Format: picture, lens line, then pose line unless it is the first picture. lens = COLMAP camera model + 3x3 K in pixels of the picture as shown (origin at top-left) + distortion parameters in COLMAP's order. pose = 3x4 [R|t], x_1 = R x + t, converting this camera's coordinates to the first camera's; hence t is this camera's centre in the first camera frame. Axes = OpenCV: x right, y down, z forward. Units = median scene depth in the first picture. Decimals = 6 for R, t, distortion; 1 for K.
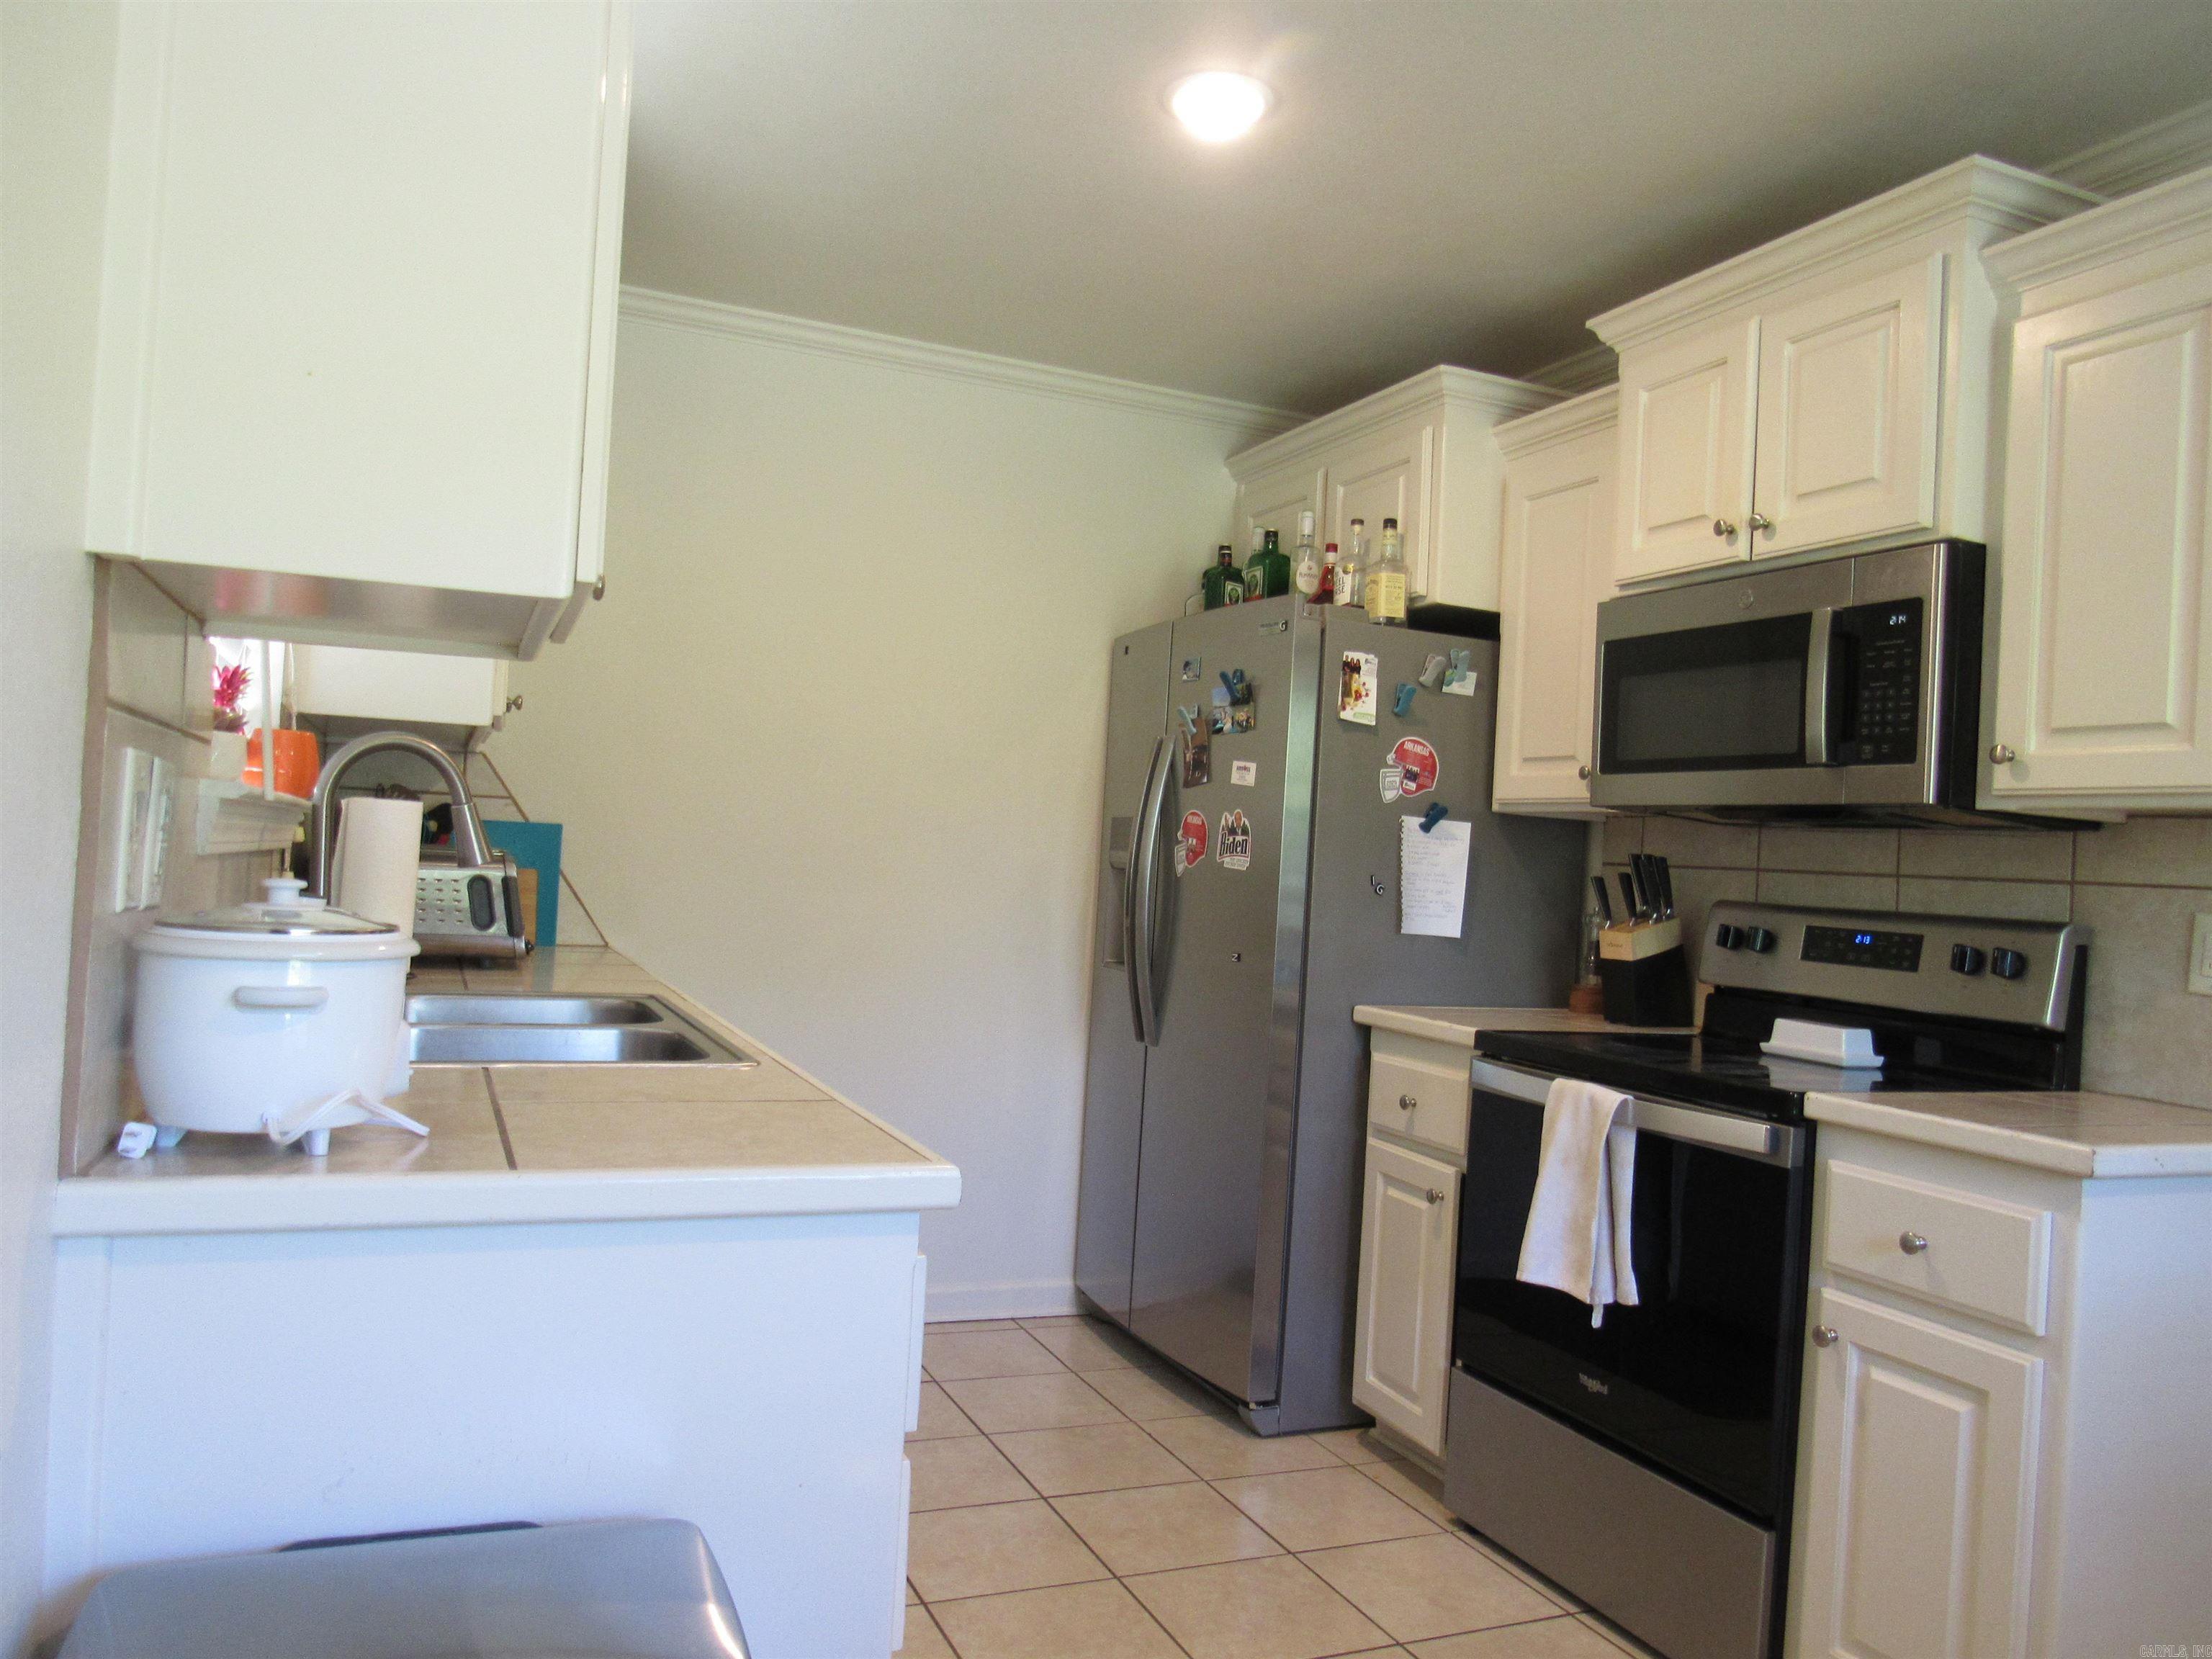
lens RADIAL K [[1598.2, 0, 1113.3], [0, 1598.2, 862.5], [0, 0, 1]] dist [-0.068739, 0.042878]
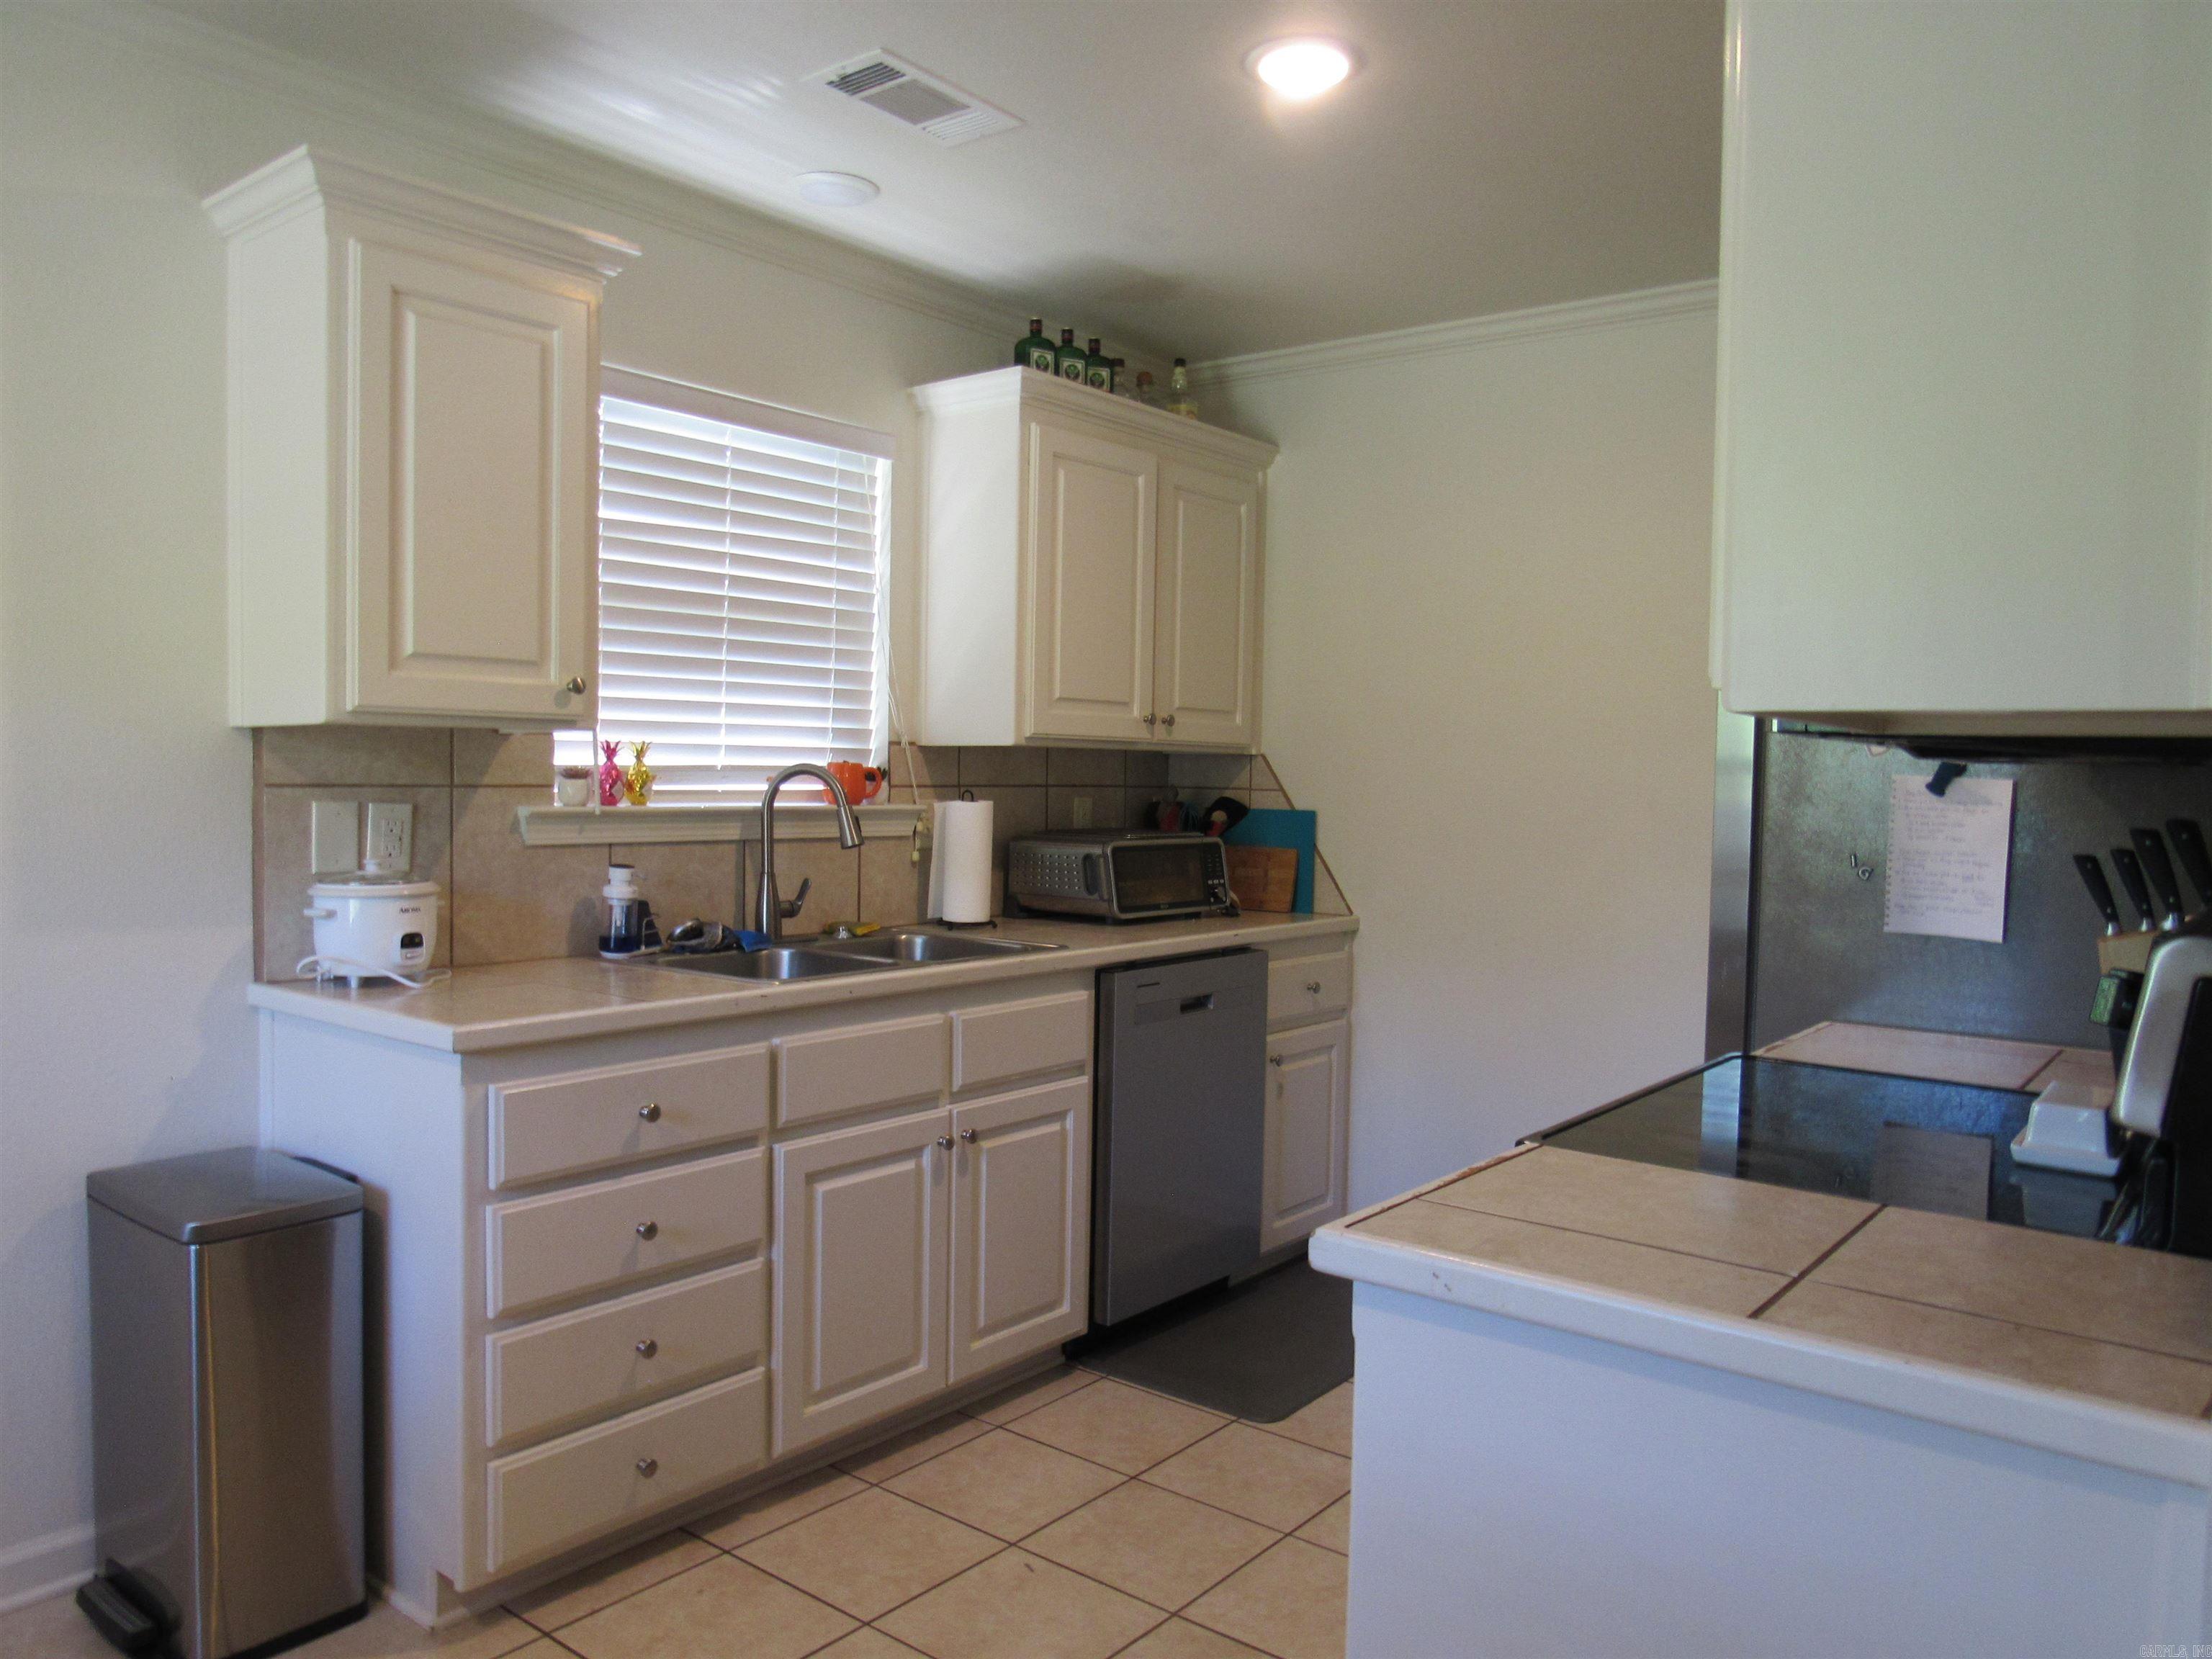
lens RADIAL K [[1590.6, 0, 1106.0], [0, 1590.6, 829.5], [0, 0, 1]] dist [-0.022359, 0.007418]
pose [[0.474338, -0.013267, -0.880243, 0.646688], [0.005375, 0.999911, -0.012174, 0.003462], [0.880326, 0.001044, 0.474367, 0.320935]]
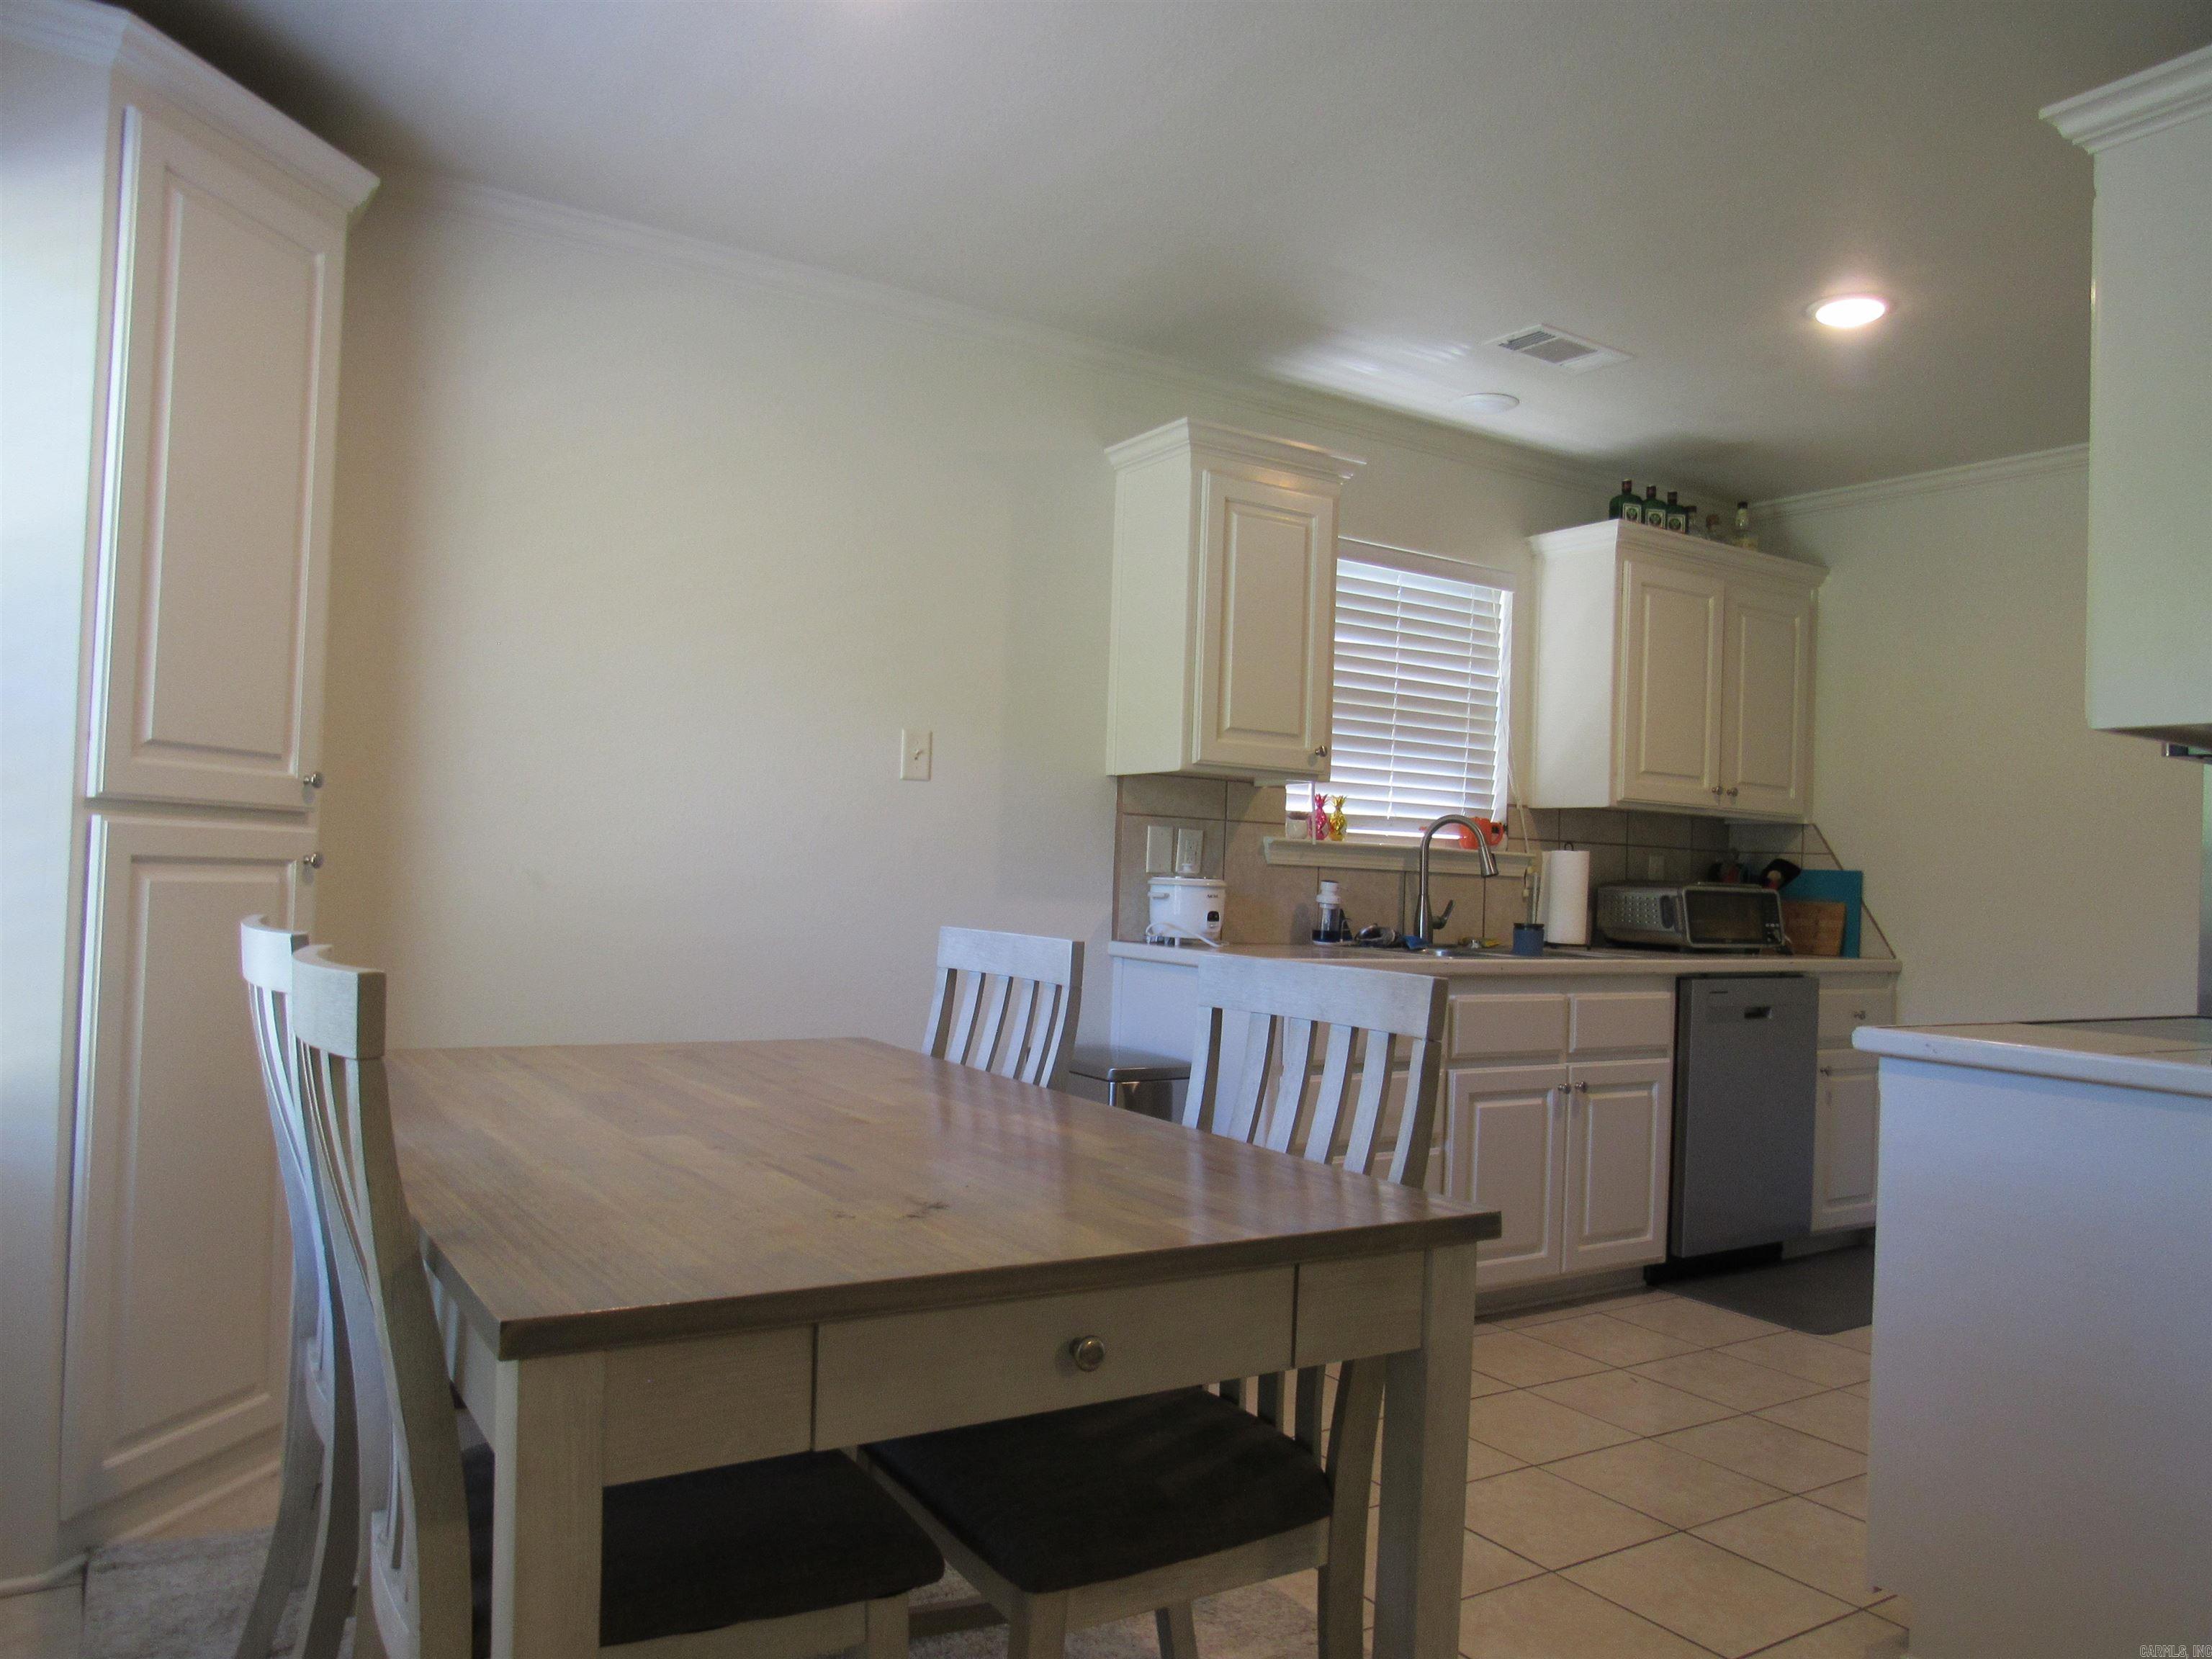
lens RADIAL K [[1597.7, 0, 1137.5], [0, 1597.7, 807.2], [0, 0, 1]] dist [-0.012601, 0.002456]
pose [[0.194844, -0.083185, -0.977300, 0.955746], [-0.035101, 0.995167, -0.091704, 0.075558], [0.980206, 0.052172, 0.190983, 0.106034]]
